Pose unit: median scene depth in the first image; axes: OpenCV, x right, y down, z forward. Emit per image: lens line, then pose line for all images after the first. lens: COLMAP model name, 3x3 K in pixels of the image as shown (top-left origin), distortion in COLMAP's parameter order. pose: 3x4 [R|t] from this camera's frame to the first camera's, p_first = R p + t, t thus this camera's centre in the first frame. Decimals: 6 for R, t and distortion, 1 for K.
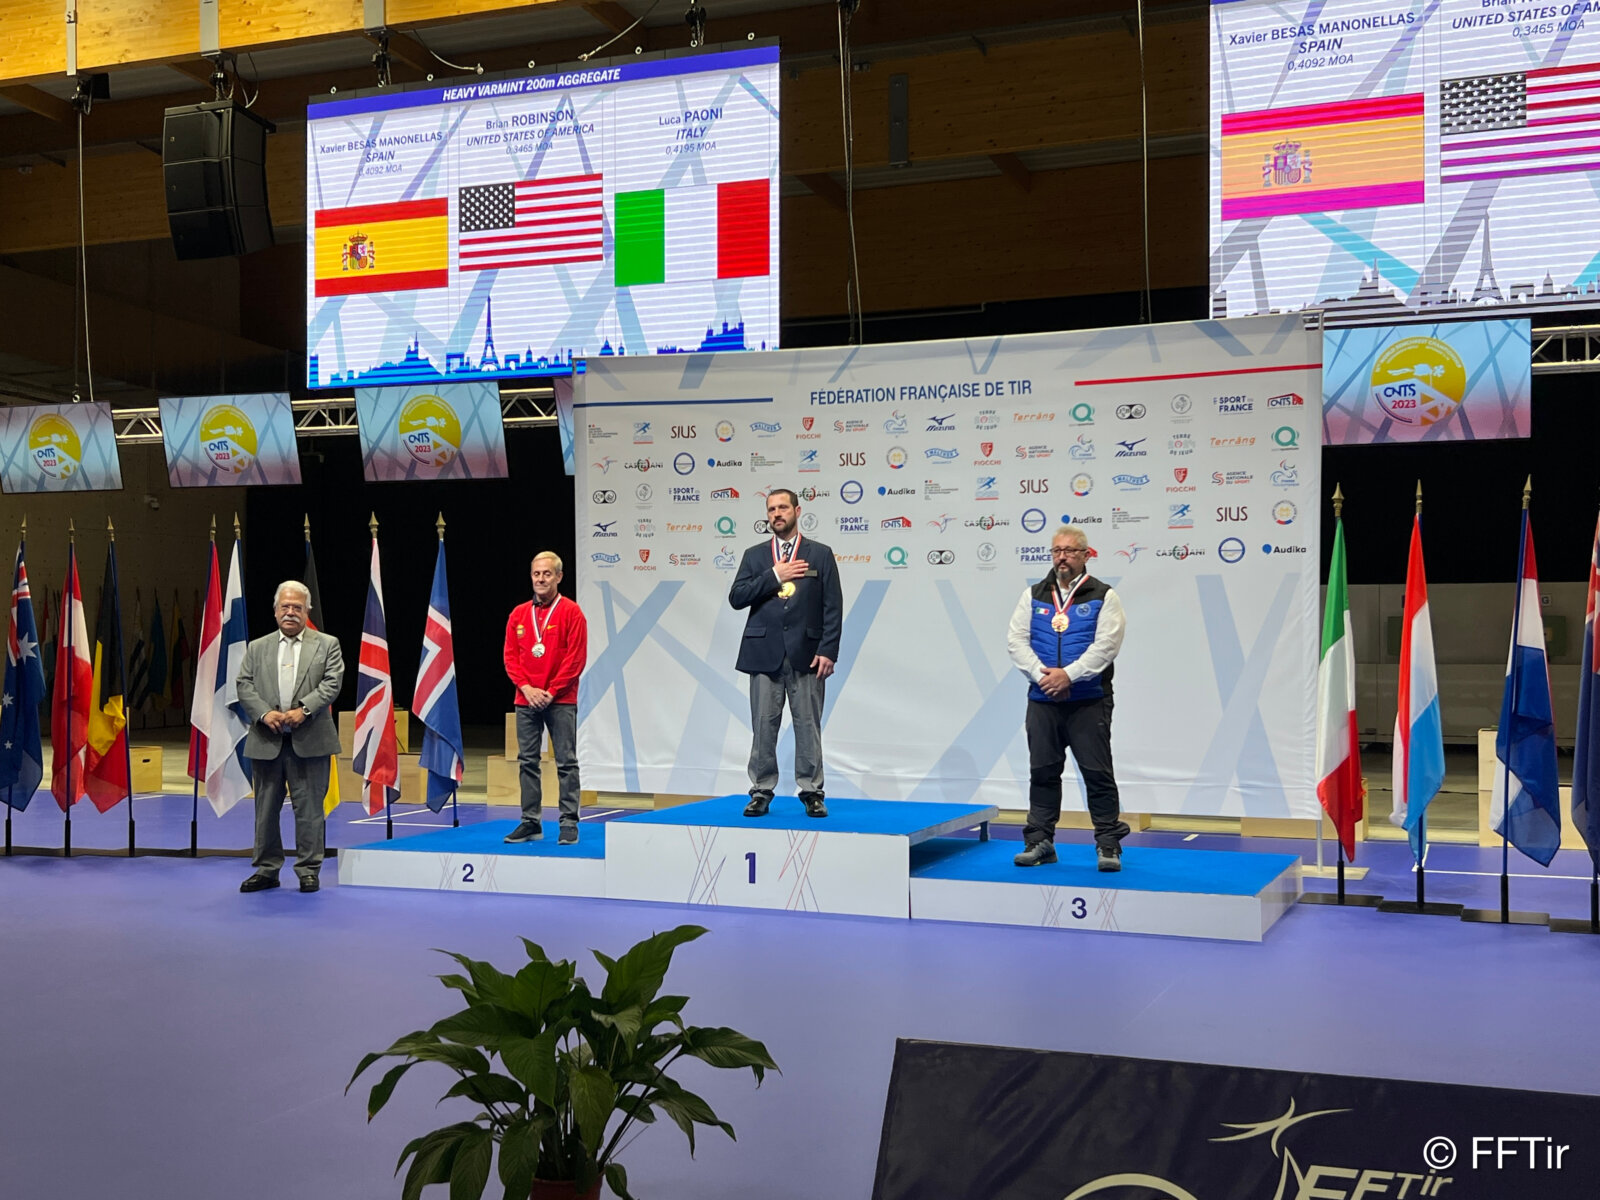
lens RADIAL K [[1840.0, 0, 771.2], [0, 1840.0, 594.8], [0, 0, 1]] dist [0.046704, 0.000000]
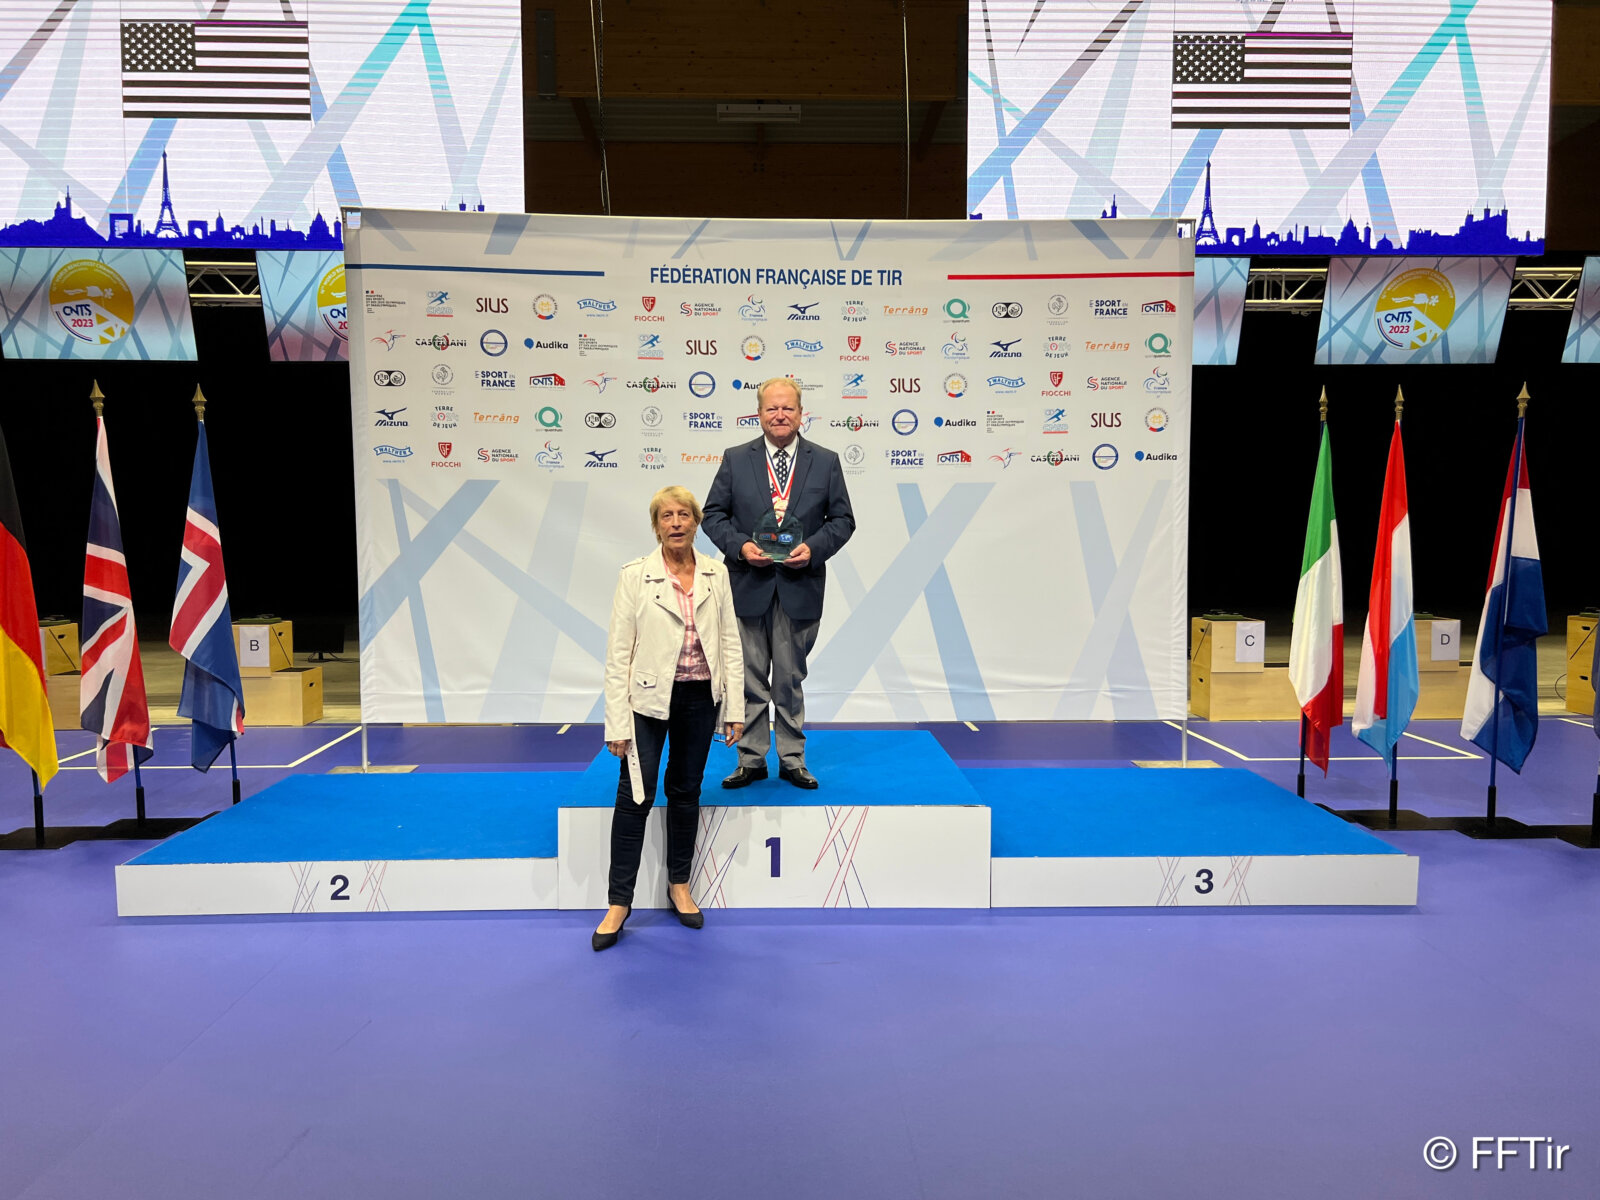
lens RADIAL K [[1214.2, 0, 801.7], [0, 1214.2, 613.0], [0, 0, 1]] dist [0.039141, -0.053808]
pose [[0.910865, -0.030762, 0.411557, -0.163620], [-0.009335, 0.995427, 0.095064, -0.000967], [-0.412599, -0.090432, 0.906413, 0.433310]]
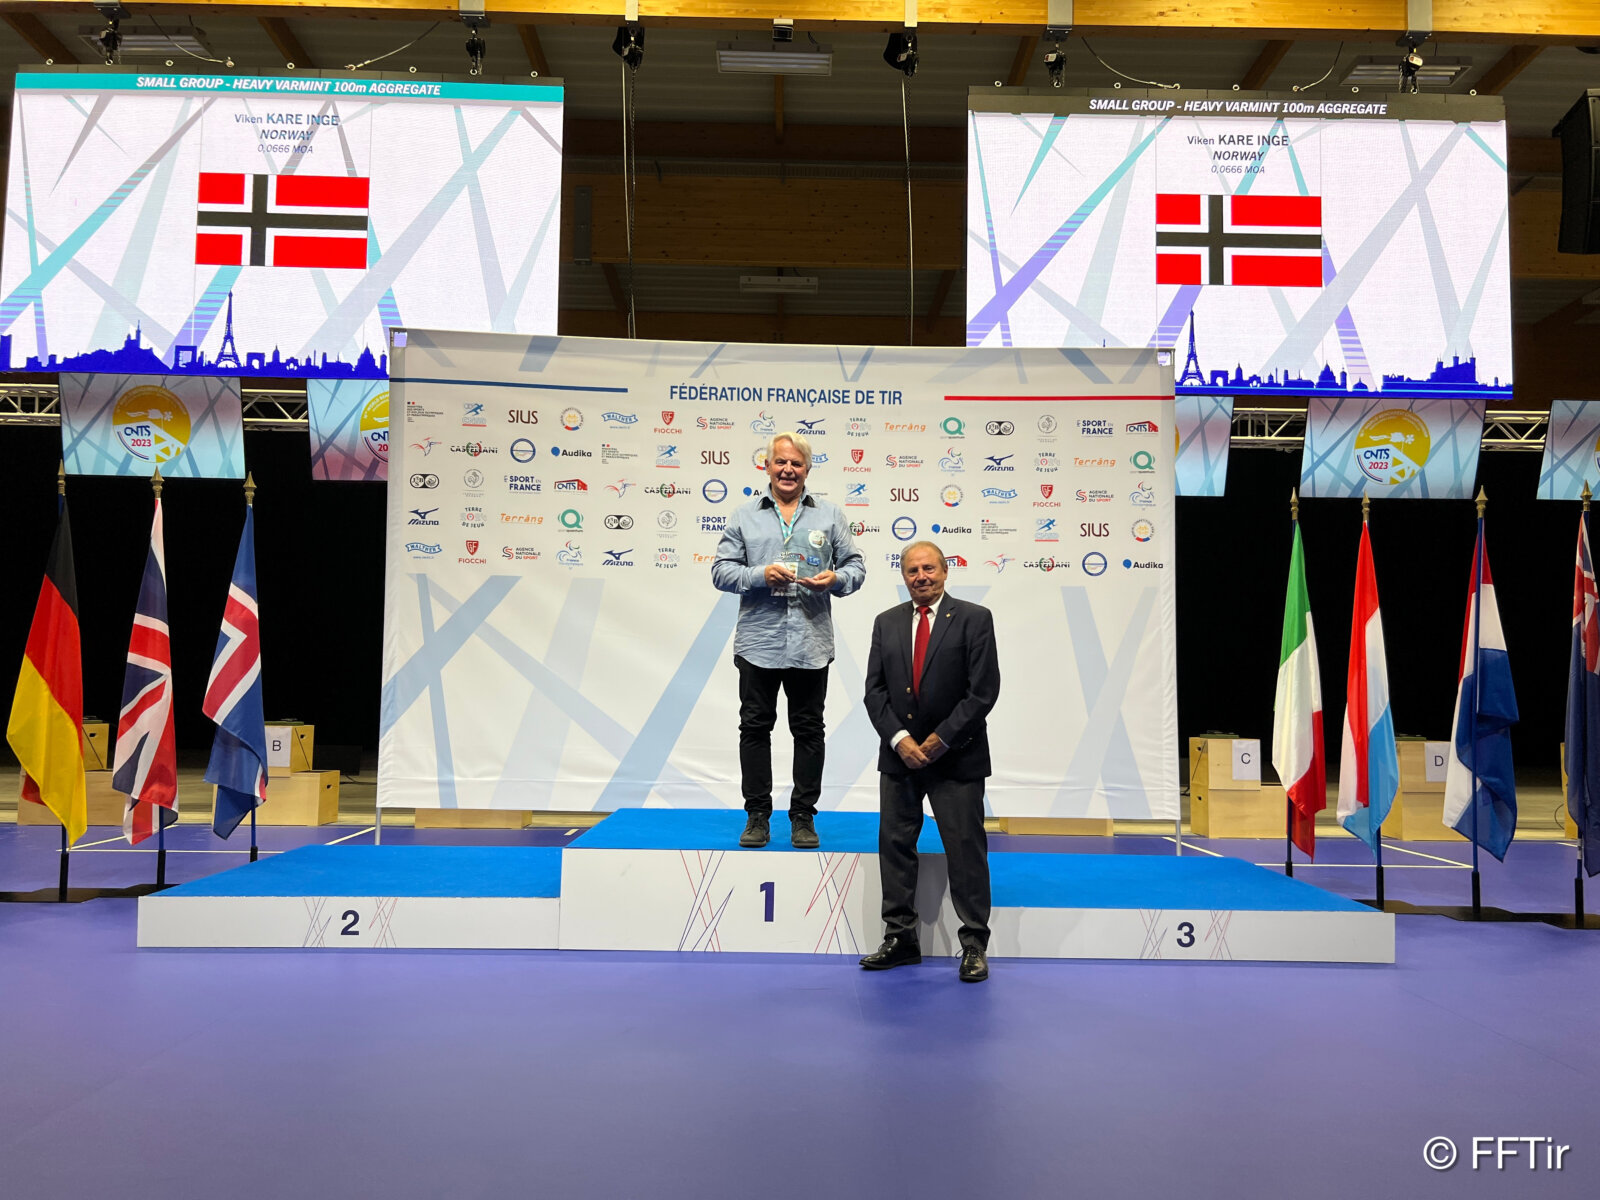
lens RADIAL K [[1214.2, 0, 798.7], [0, 1214.2, 611.0], [0, 0, 1]] dist [0.039141, -0.053808]
pose [[0.917082, 0.042640, 0.396413, -0.168917], [-0.025013, 0.998459, -0.049534, 0.038706], [-0.397914, 0.035511, 0.916735, 0.403939]]
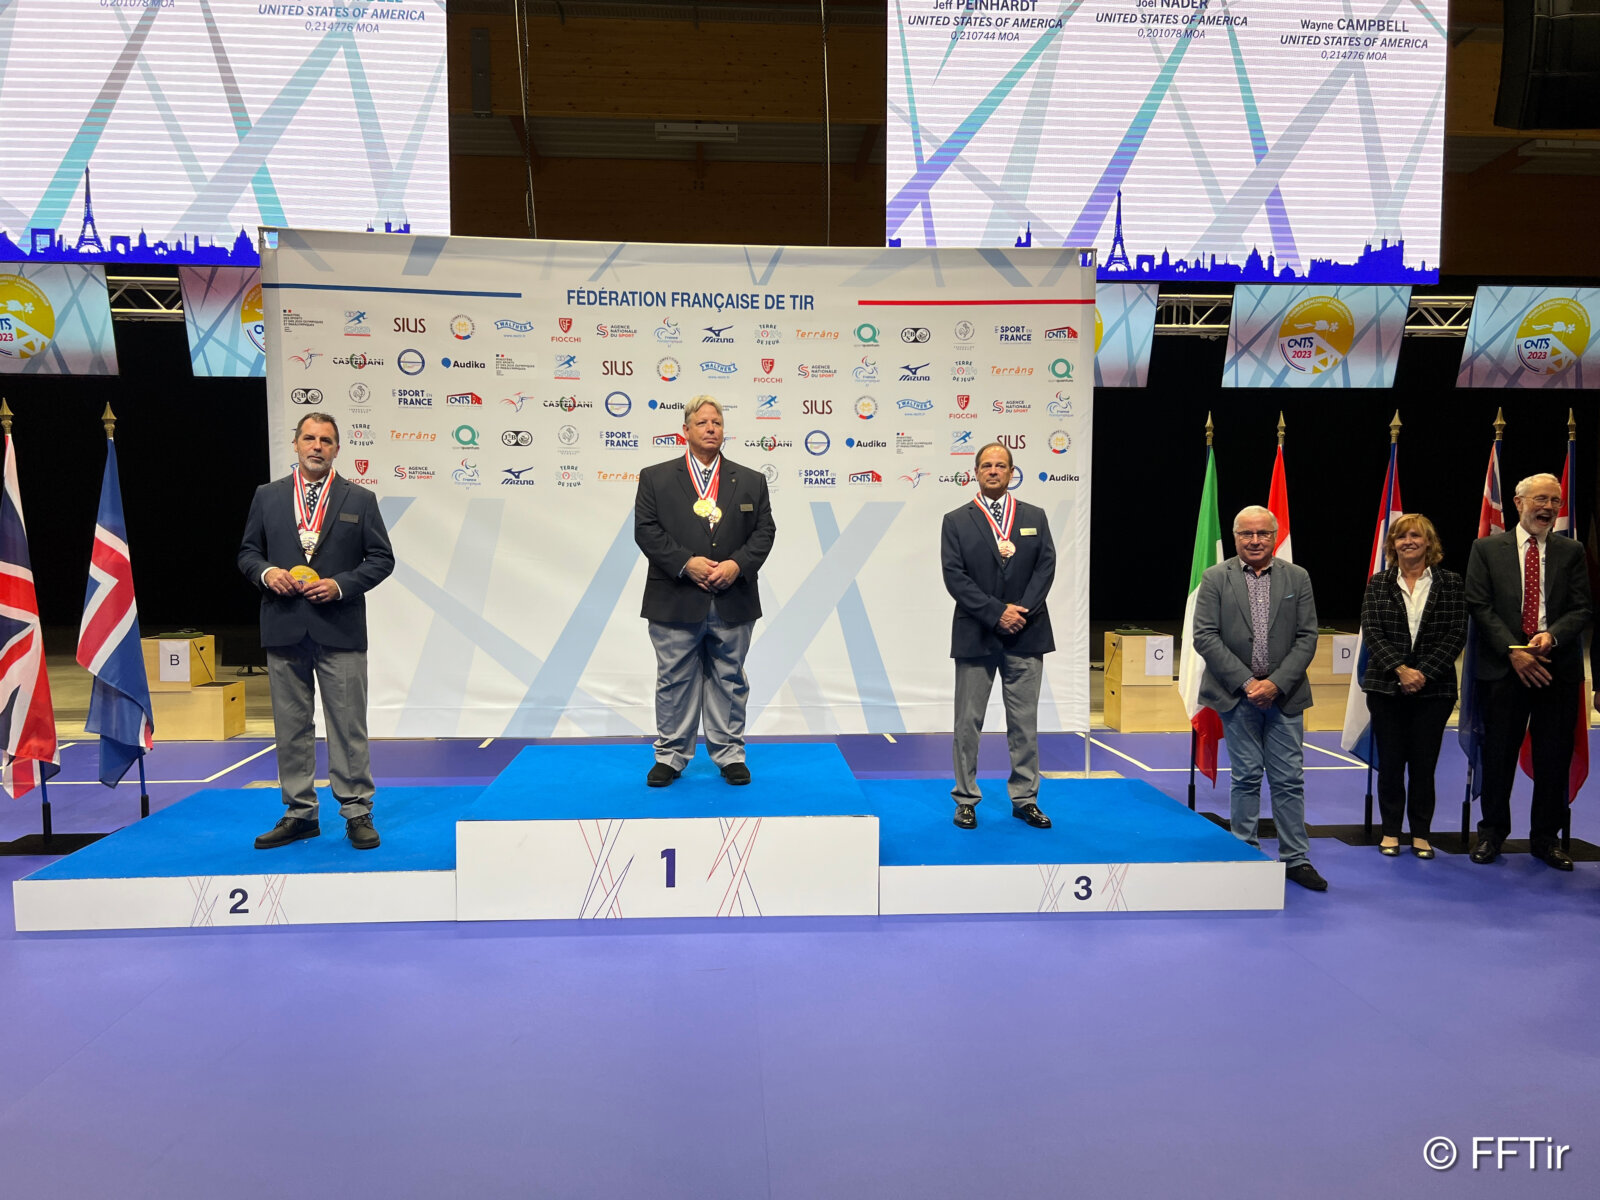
lens RADIAL K [[1214.2, 0, 800.5], [0, 1214.2, 609.7], [0, 0, 1]] dist [0.039141, -0.053808]
pose [[0.894843, -0.025133, 0.445673, -0.151085], [-0.013164, 0.996494, 0.082627, -0.004634], [-0.446187, -0.079805, 0.891374, 0.412411]]
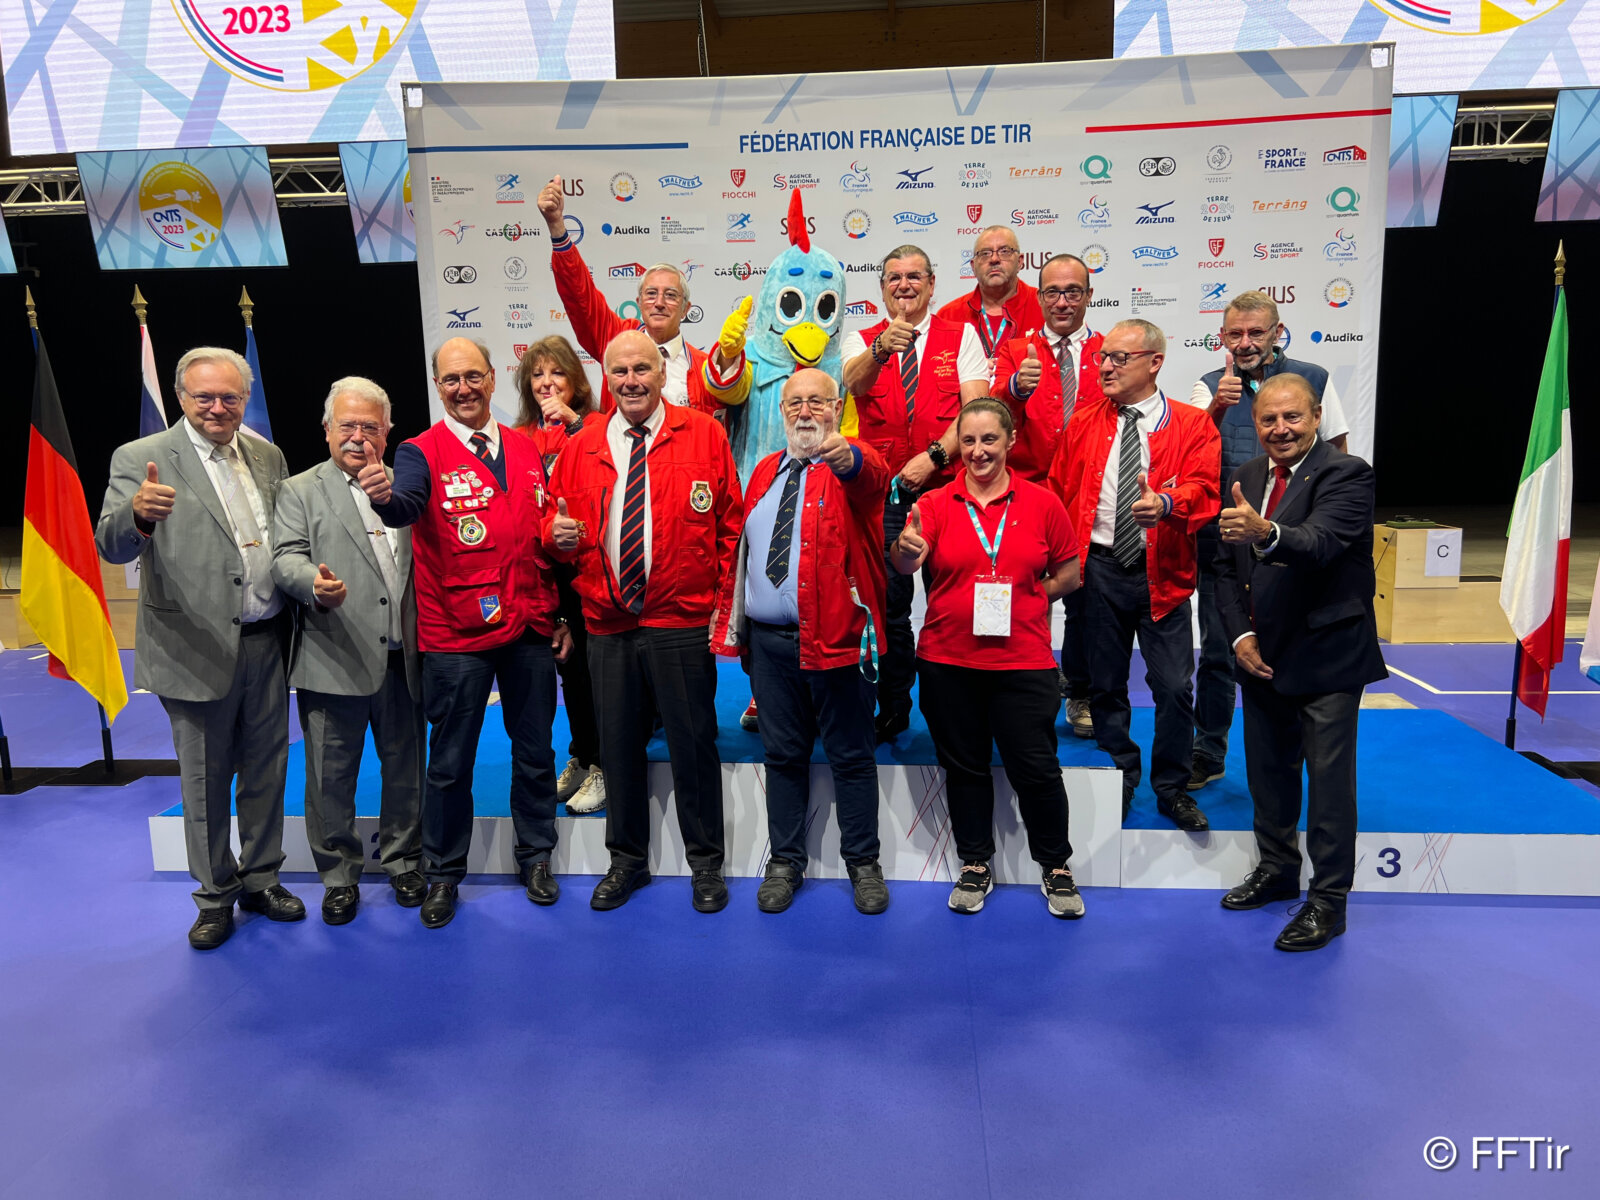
lens RADIAL K [[1214.2, 0, 790.5], [0, 1214.2, 616.8], [0, 0, 1]] dist [0.039141, -0.053808]
pose [[0.955523, -0.064585, 0.287757, -0.123444], [0.012730, 0.983849, 0.178546, -0.001557], [-0.294641, -0.166942, 0.940913, 0.485119]]
